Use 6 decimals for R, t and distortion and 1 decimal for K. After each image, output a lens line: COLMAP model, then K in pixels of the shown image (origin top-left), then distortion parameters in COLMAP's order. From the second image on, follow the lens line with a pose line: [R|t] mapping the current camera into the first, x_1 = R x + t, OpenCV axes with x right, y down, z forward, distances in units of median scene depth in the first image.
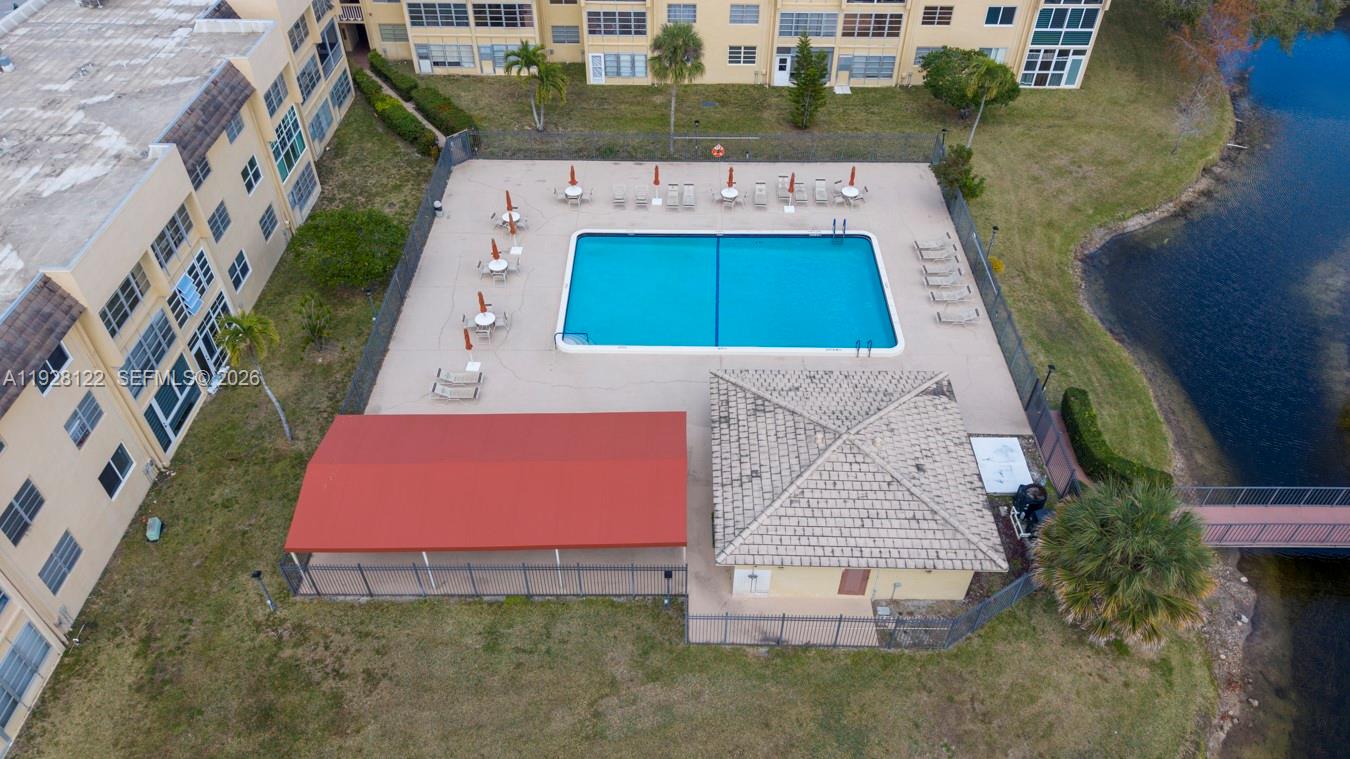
lens RADIAL K [[895.8, 0, 675.5], [0, 895.8, 379.6], [0, 0, 1]] dist [0.027736, -0.036409]
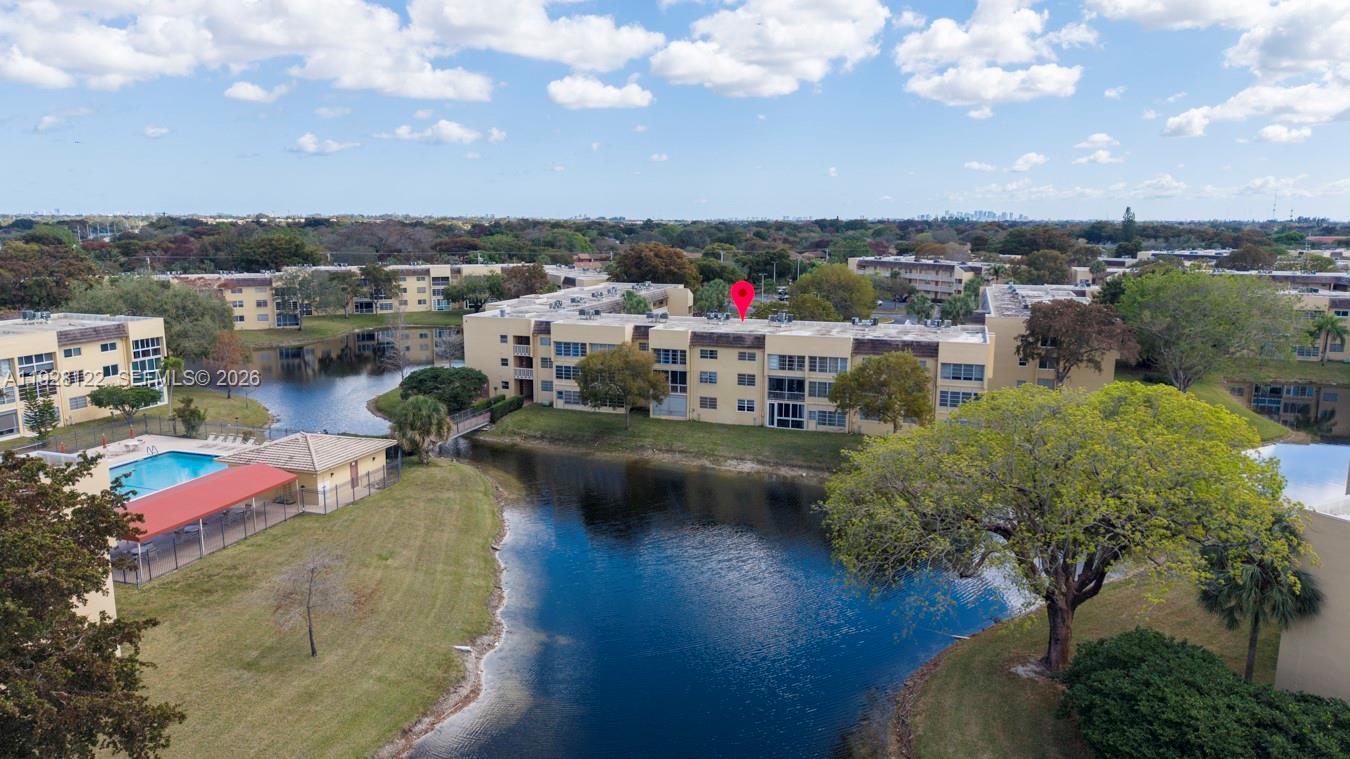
lens RADIAL K [[895.8, 0, 675.0], [0, 895.8, 390.1], [0, 0, 1]] dist [0.027736, -0.036409]
pose [[0.291864, -0.180226, 0.939326, -1.562347], [0.649649, 0.758140, -0.056395, 0.672525], [-0.701977, 0.626692, 0.338358, -0.438672]]
